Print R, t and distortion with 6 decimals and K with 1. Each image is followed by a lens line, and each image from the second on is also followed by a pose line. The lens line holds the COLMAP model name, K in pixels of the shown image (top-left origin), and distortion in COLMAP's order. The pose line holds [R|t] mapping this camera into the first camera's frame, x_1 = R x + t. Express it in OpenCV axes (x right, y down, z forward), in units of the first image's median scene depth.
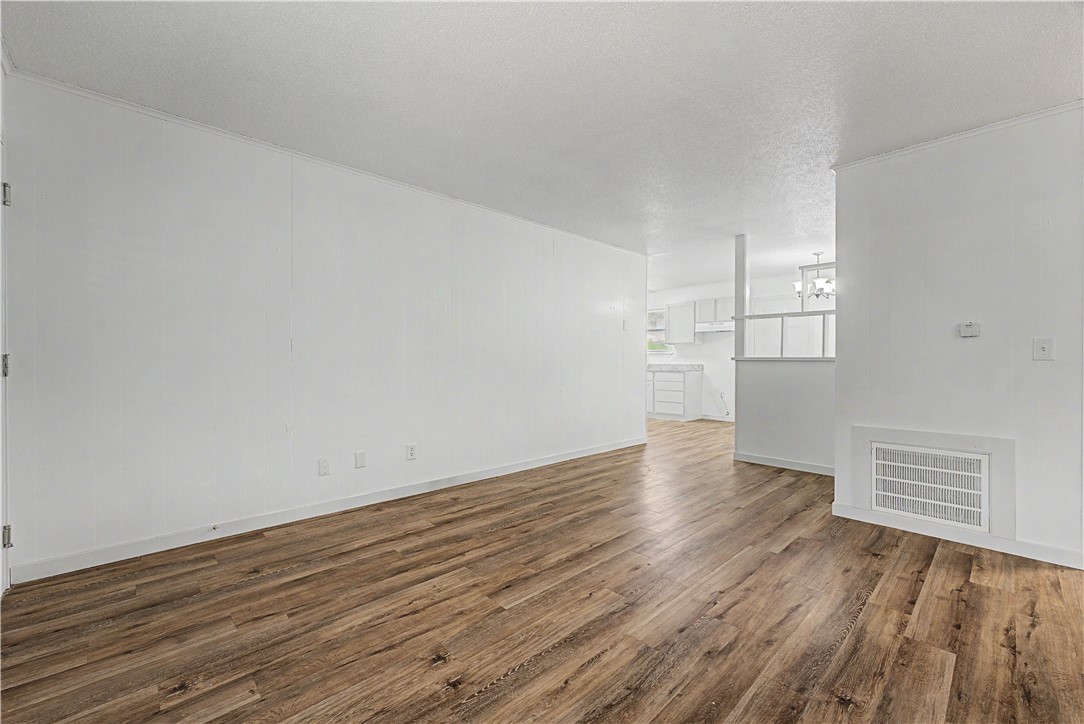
lens RADIAL K [[440.5, 0, 542.5], [0, 440.5, 360.0], [0, 0, 1]] dist [-0.000970, 0.000104]
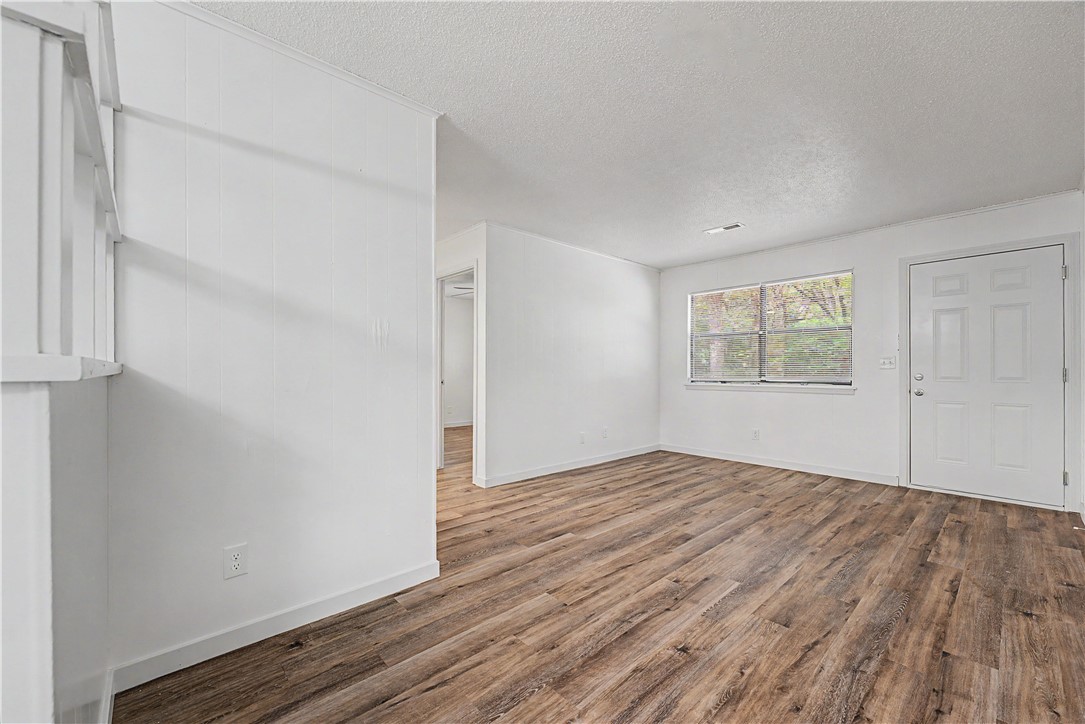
lens RADIAL K [[440.9, 0, 542.4], [0, 440.9, 364.9], [0, 0, 1]] dist [-0.000970, 0.000104]
pose [[-0.999927, -0.003599, 0.011521, 0.629114], [-0.003636, 0.999988, -0.003133, -0.009906], [-0.011509, -0.003174, -0.999929, 2.316399]]
